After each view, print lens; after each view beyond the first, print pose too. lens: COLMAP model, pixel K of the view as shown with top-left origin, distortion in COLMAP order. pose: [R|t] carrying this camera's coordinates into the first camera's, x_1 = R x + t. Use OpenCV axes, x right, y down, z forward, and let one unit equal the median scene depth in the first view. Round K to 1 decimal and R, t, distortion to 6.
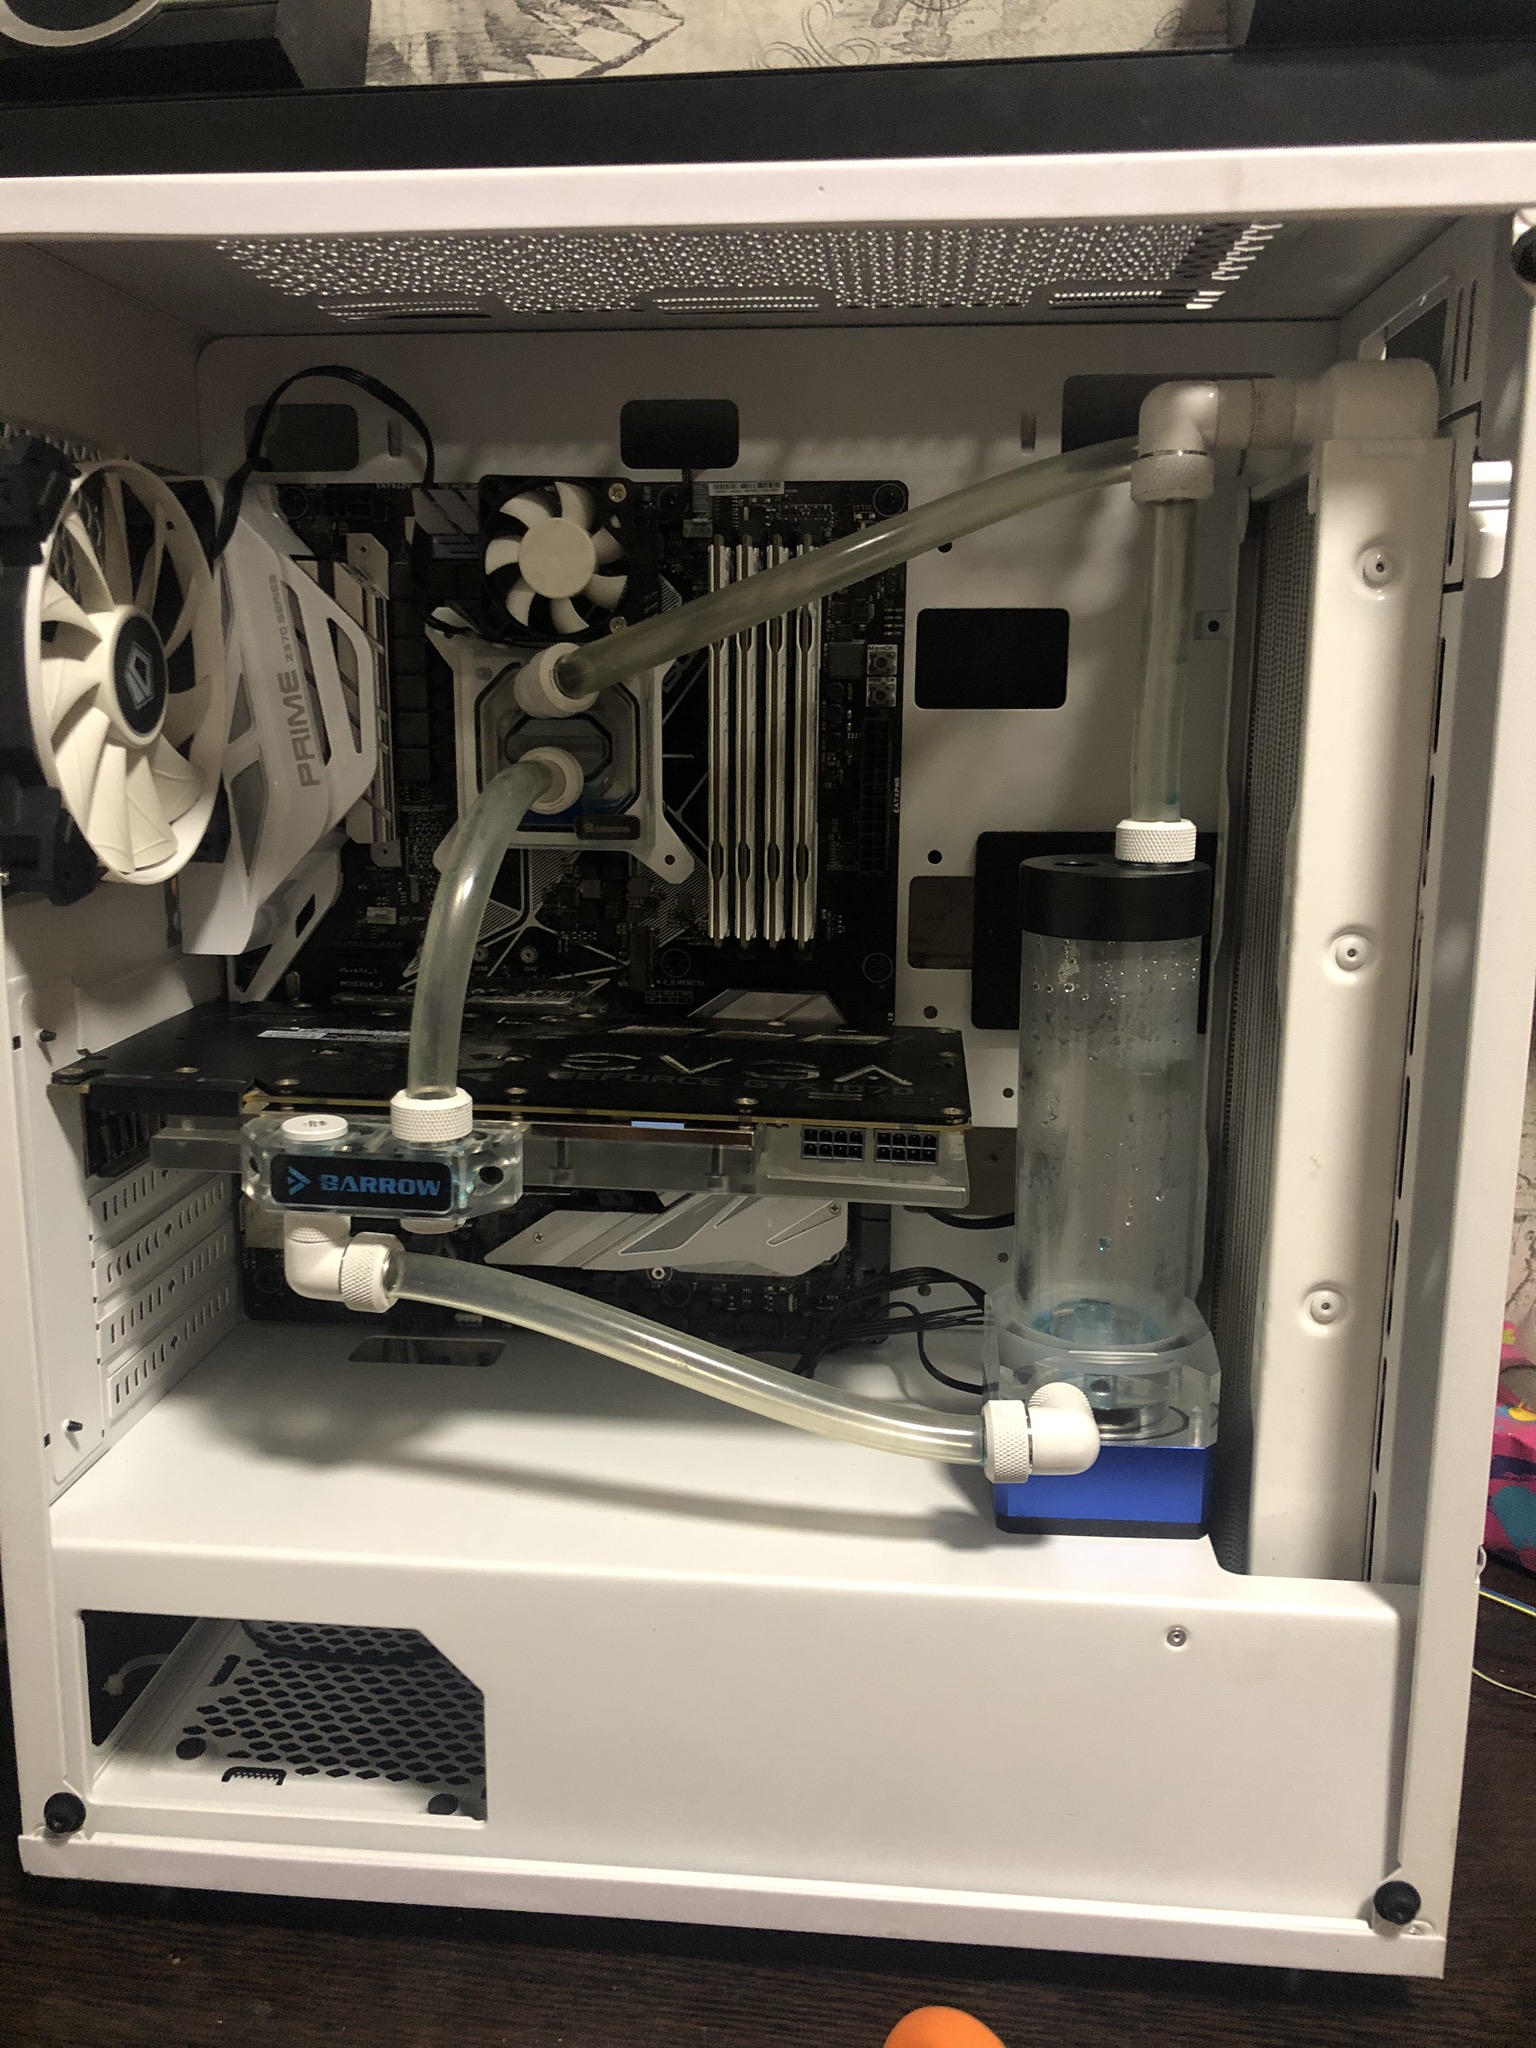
lens RADIAL K [[1709.9, 0, 735.3], [0, 1709.9, 992.5], [0, 0, 1]] dist [-0.007081, 0.019207]
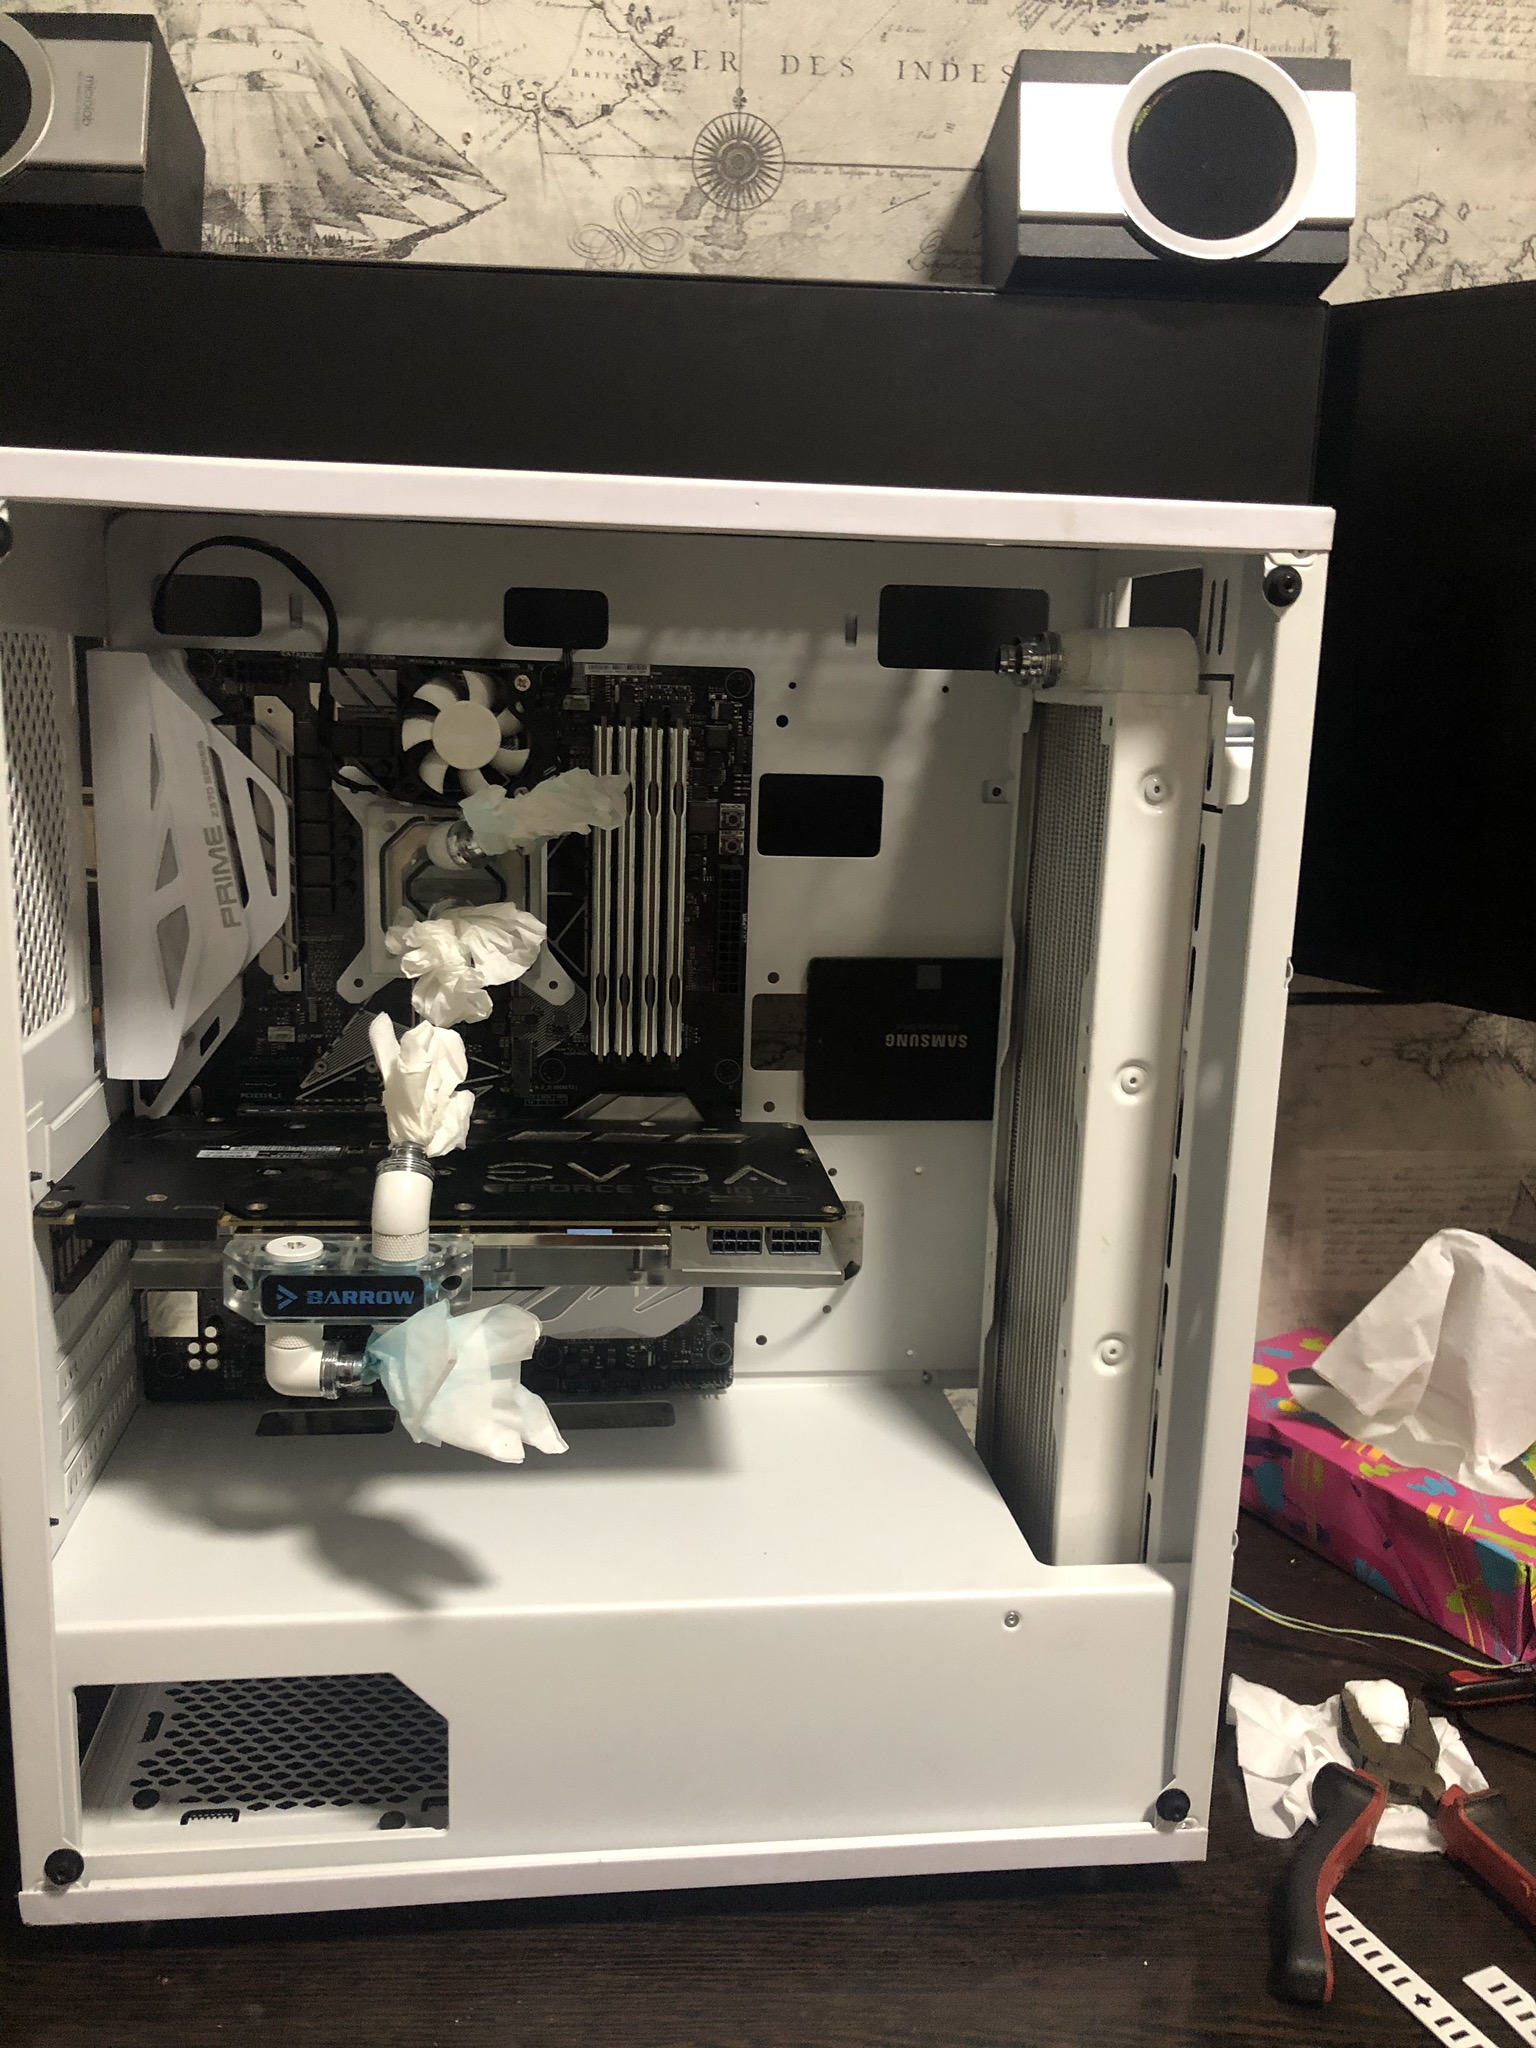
lens RADIAL K [[1695.5, 0, 768.0], [0, 1695.5, 1024.0], [0, 0, 1]] dist [0.018955, -0.007507]
pose [[0.977378, -0.017933, 0.210736, -0.144336], [0.013864, 0.999688, 0.020773, -0.077419], [-0.211043, -0.017381, 0.977322, -0.157082]]
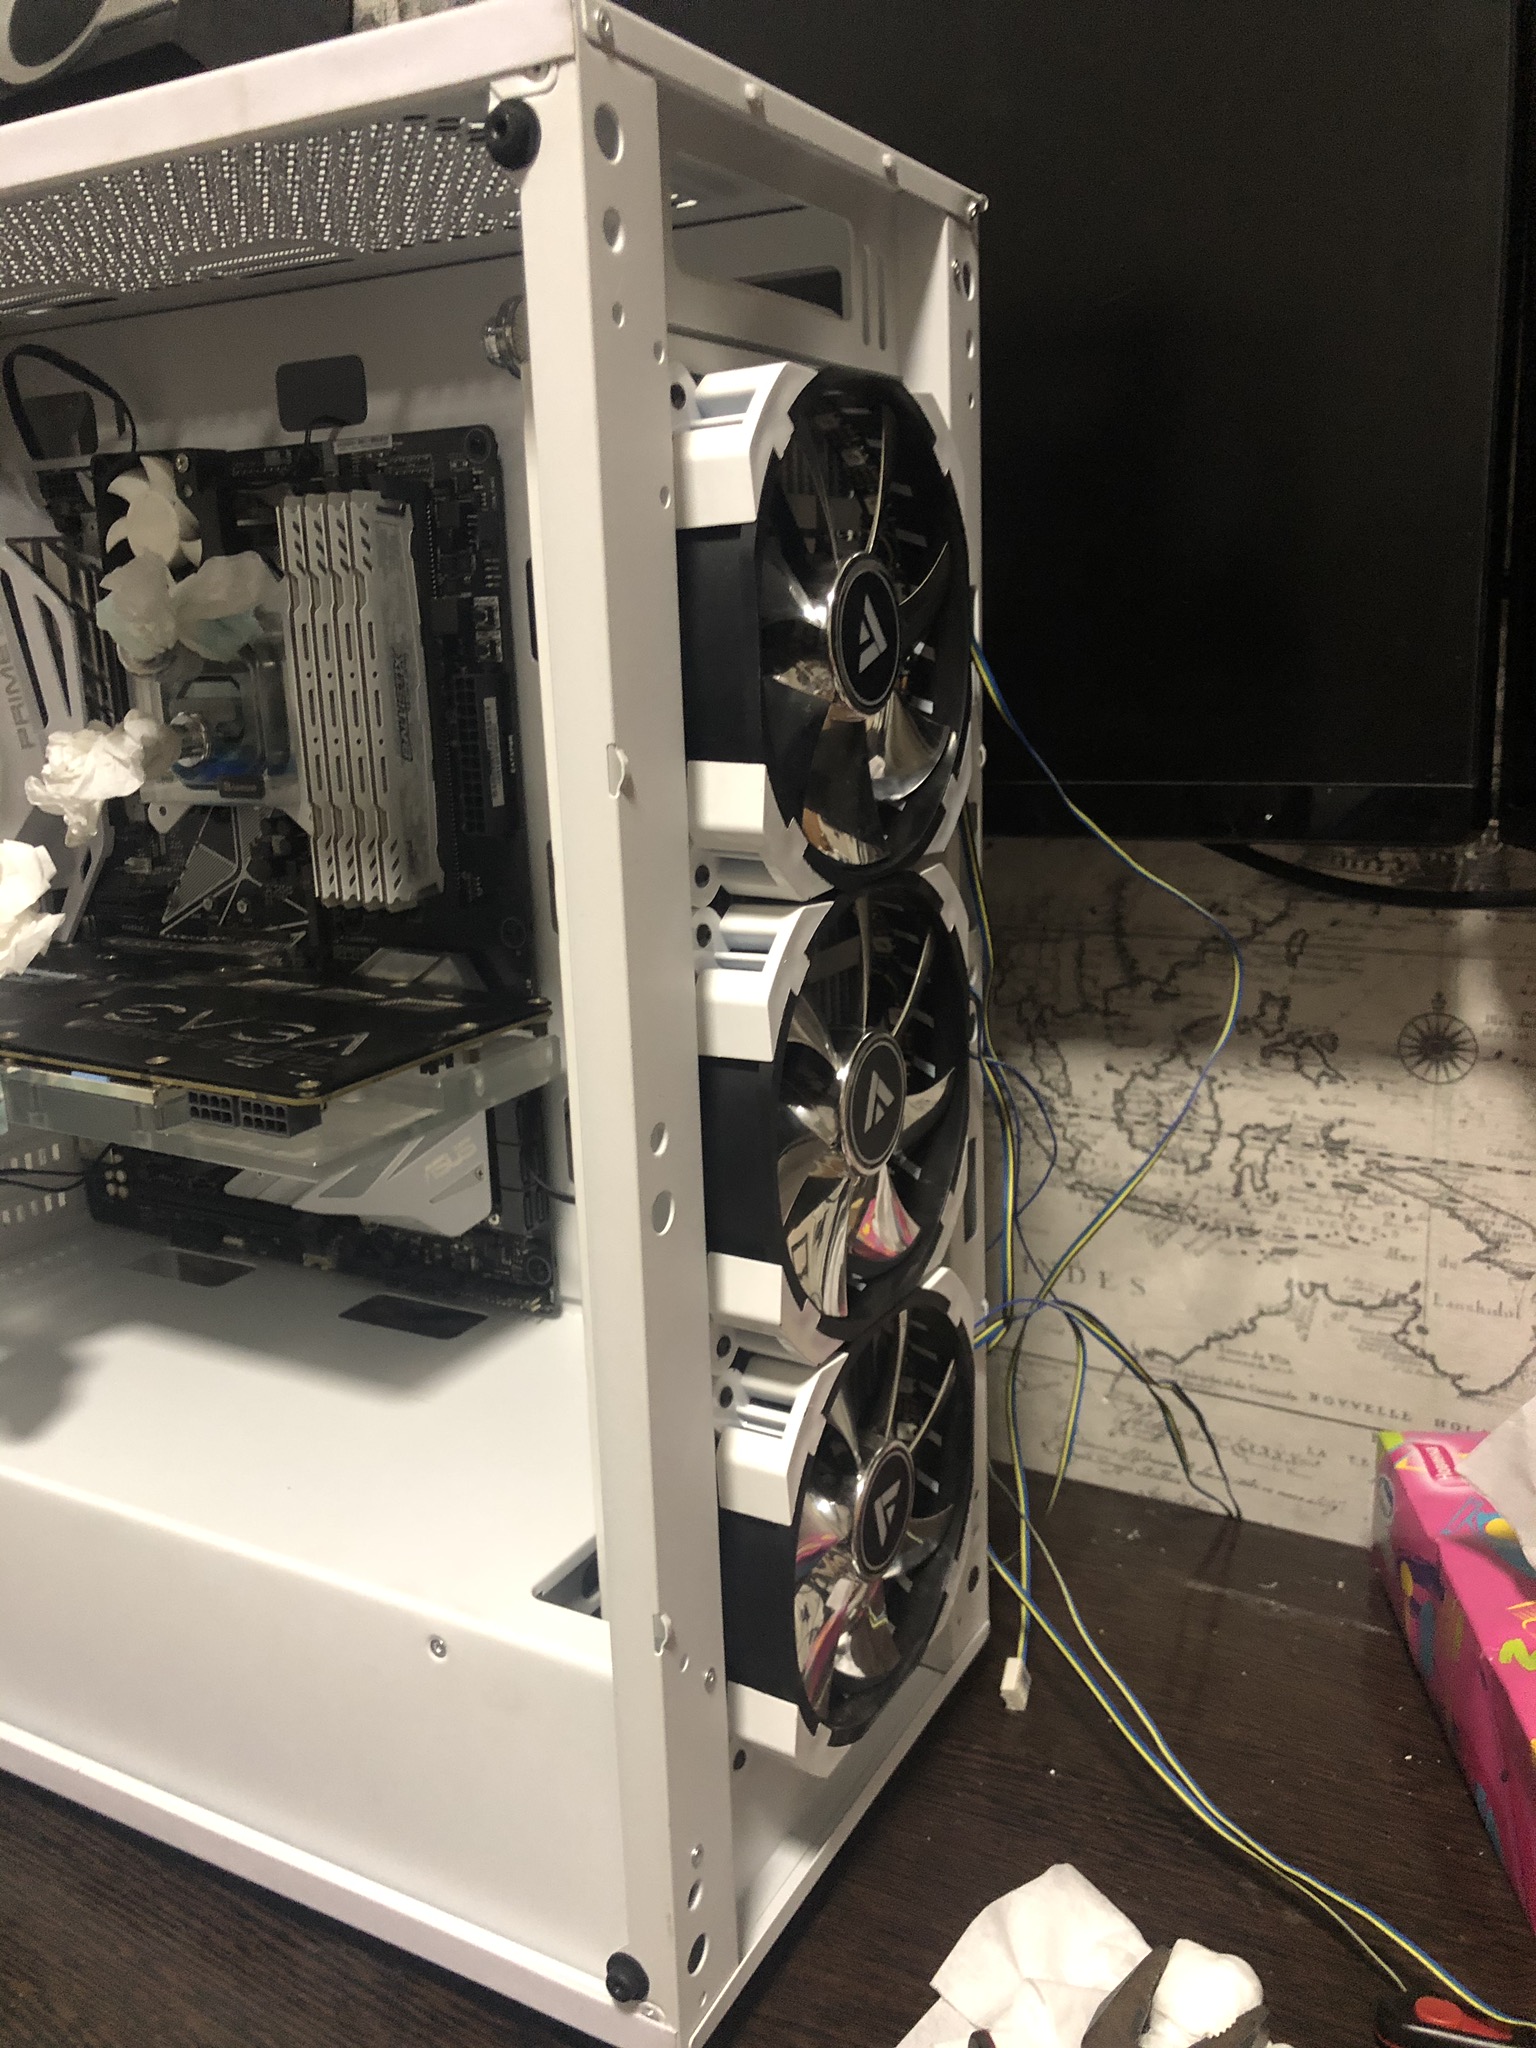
lens RADIAL K [[1678.3, 0, 650.7], [0, 1678.3, 1026.4], [0, 0, 1]] dist [-0.024352, -0.002530]
pose [[0.912096, 0.065220, -0.404756, 0.584490], [-0.040903, 0.996816, 0.068448, -0.032188], [0.407931, -0.045876, 0.911859, 0.173716]]
